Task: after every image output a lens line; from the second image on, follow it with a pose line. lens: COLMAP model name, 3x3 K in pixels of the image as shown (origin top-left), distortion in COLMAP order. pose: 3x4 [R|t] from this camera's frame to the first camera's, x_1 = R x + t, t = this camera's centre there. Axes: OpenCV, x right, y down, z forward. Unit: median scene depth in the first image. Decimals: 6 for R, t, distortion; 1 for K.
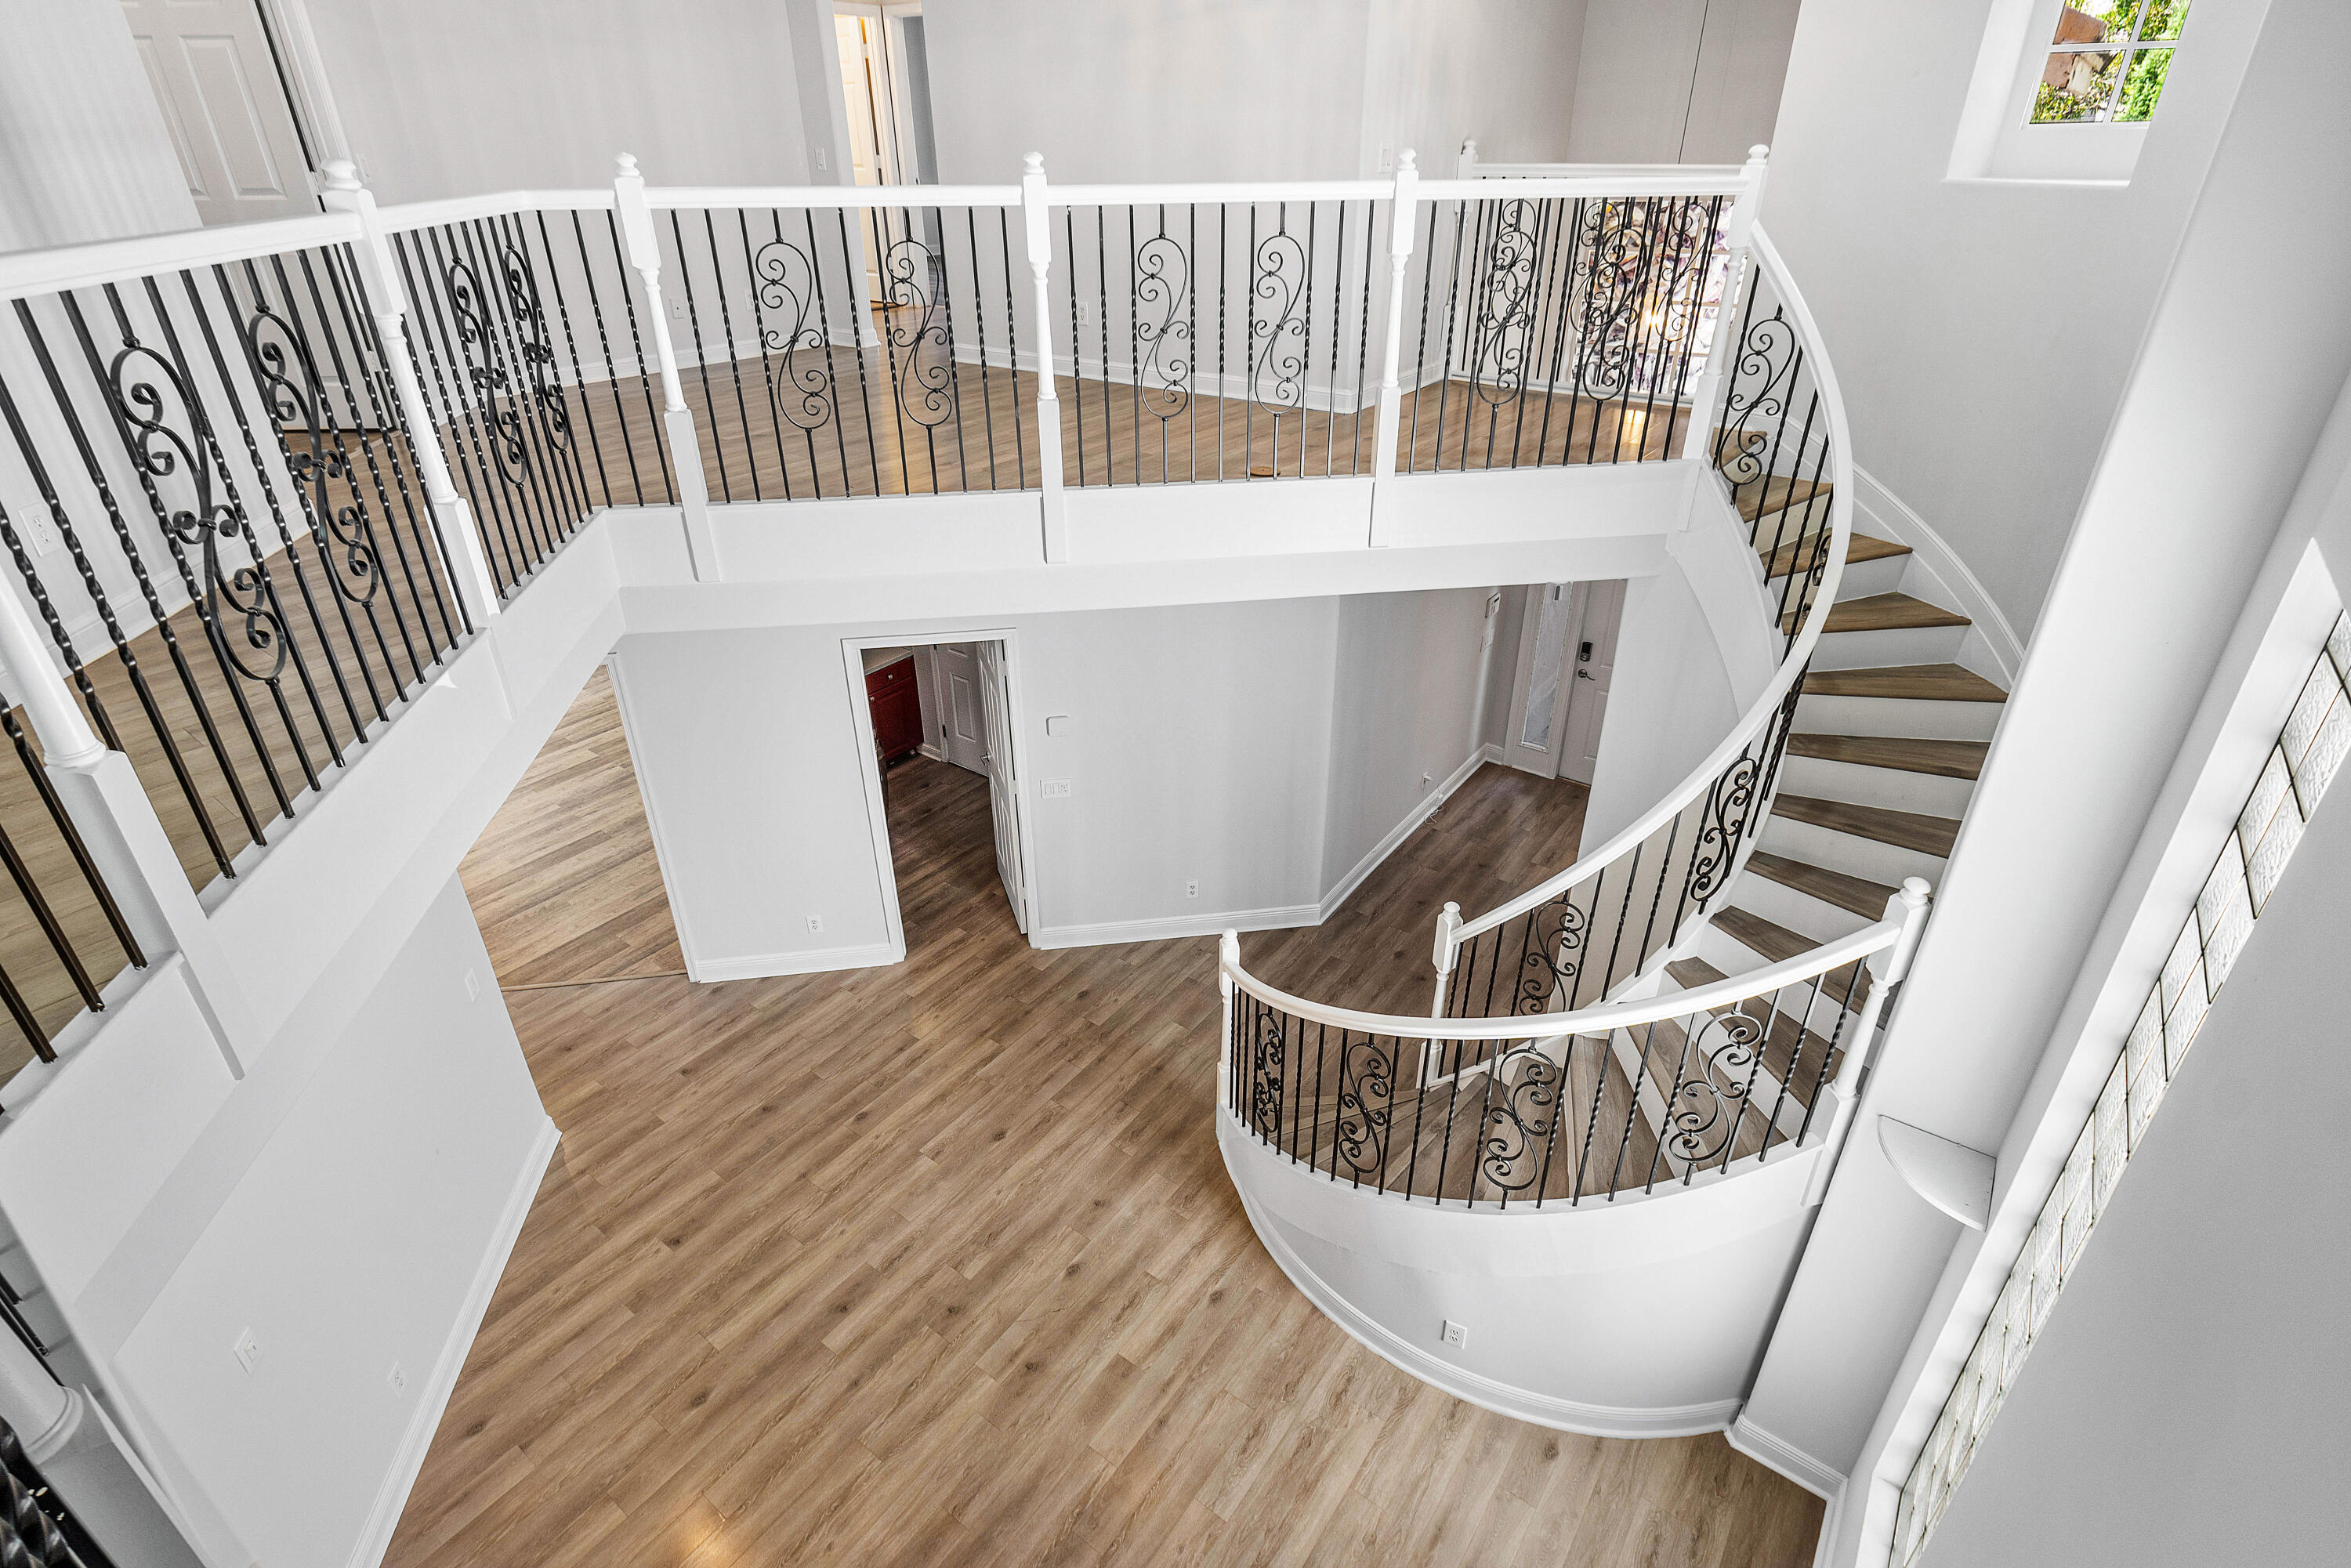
lens RADIAL K [[1157.2, 0, 1121.4], [0, 1157.2, 772.7], [0, 0, 1]] dist [-0.001876, 0.000319]
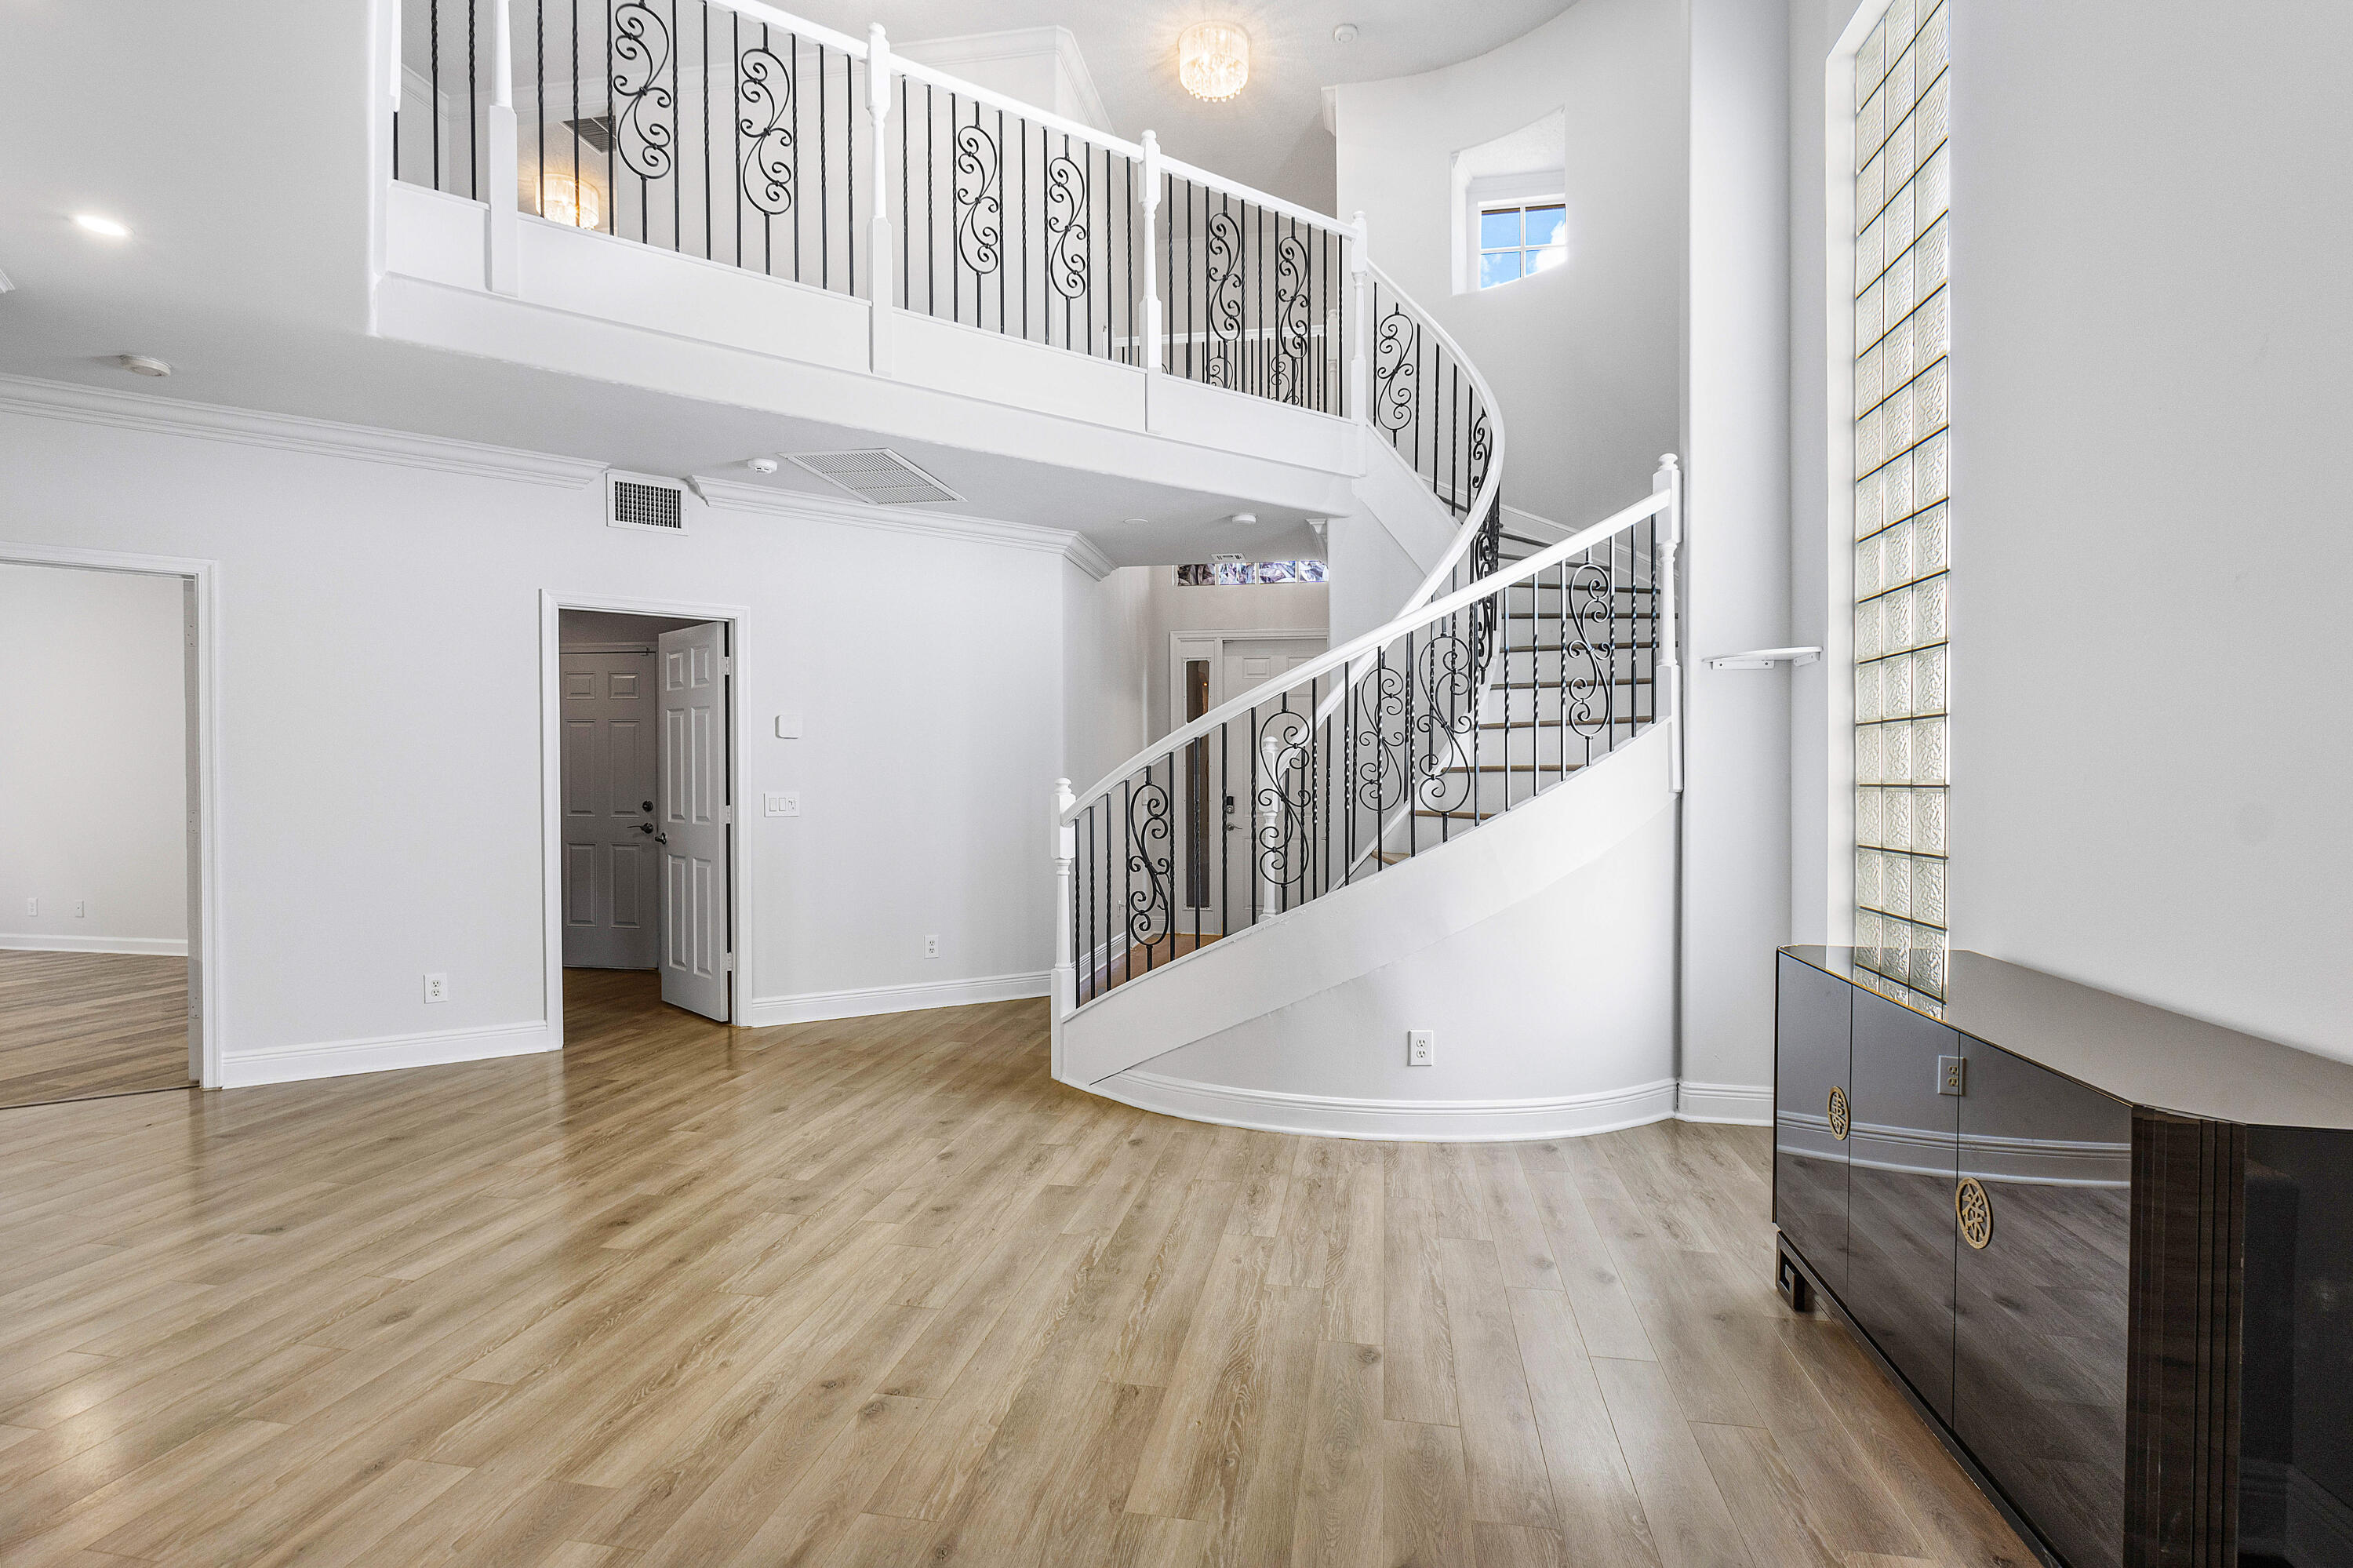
lens RADIAL K [[1190.6, 0, 1159.7], [0, 1190.6, 778.8], [0, 0, 1]] dist [0.000215, 0.001536]
pose [[0.891461, 0.029589, 0.452131, -0.306014], [0.190366, 0.881062, -0.433003, 0.643313], [-0.411167, 0.472075, 0.779799, 0.257506]]
